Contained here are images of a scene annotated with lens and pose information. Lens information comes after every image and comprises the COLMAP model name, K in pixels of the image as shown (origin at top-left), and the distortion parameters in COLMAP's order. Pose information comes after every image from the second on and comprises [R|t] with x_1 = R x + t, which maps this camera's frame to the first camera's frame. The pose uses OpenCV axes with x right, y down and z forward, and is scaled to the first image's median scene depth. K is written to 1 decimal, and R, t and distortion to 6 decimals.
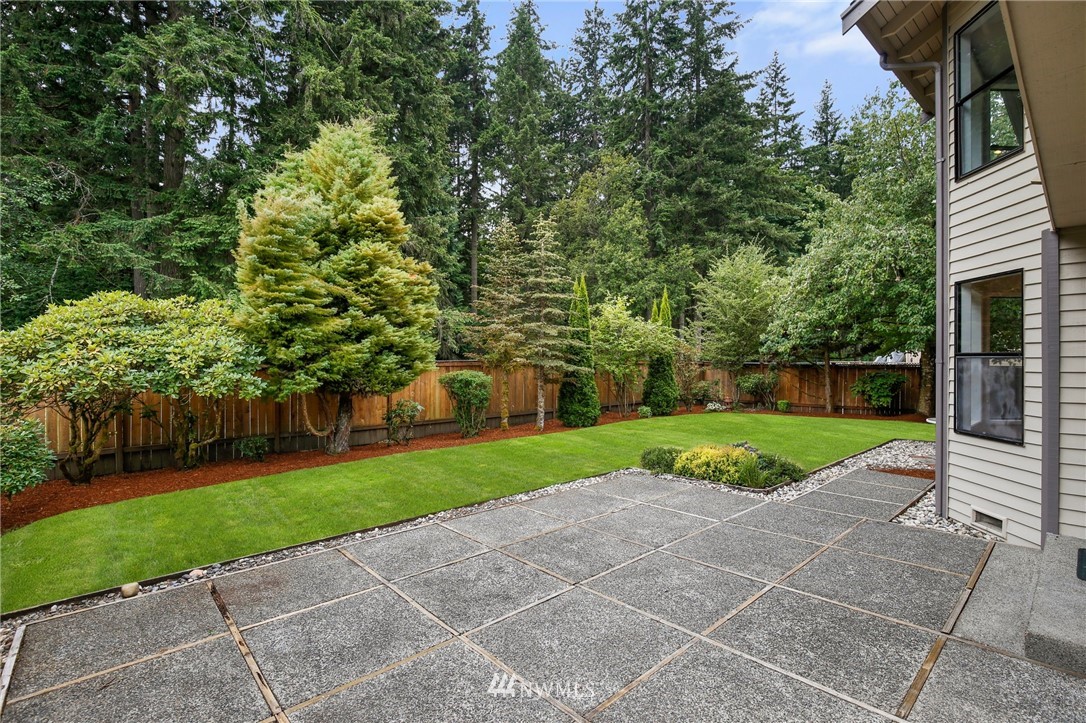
lens RADIAL K [[493.6, 0, 540.7], [0, 493.6, 361.9], [0, 0, 1]] dist [-0.000177, -0.000572]
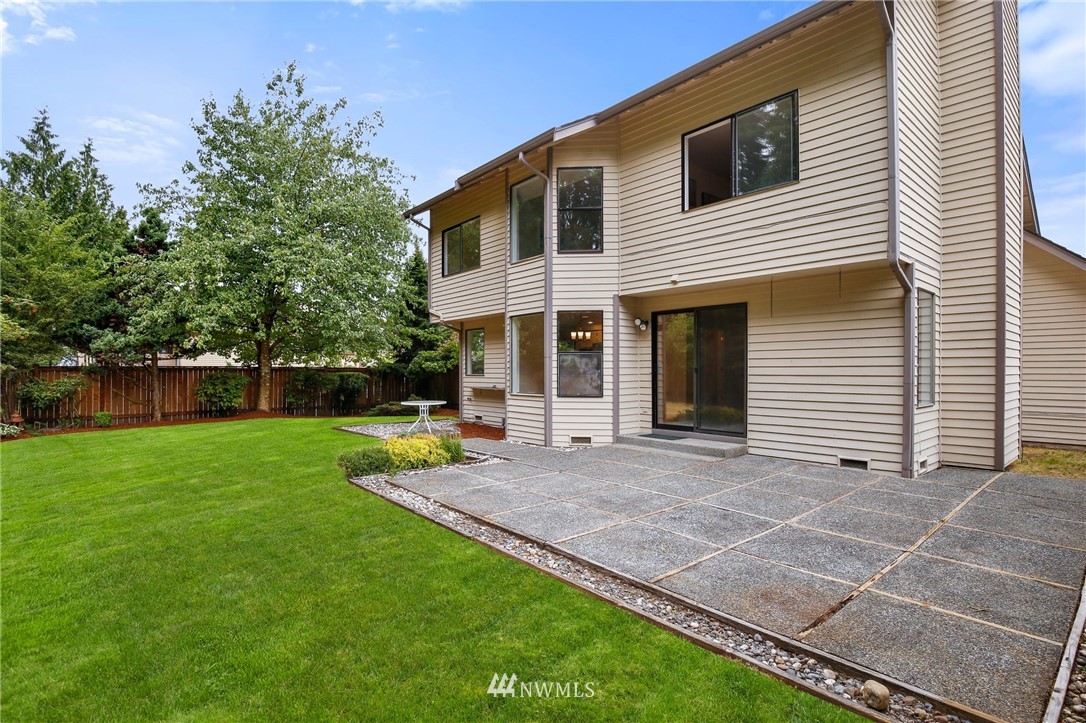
lens RADIAL K [[493.6, 0, 534.3], [0, 493.6, 359.5], [0, 0, 1]] dist [-0.000177, -0.000572]
pose [[-0.007786, 0.025716, 0.999639, -1.029543], [0.001343, 0.999669, -0.025706, 0.064682], [-0.999969, 0.001143, -0.007818, 1.259715]]
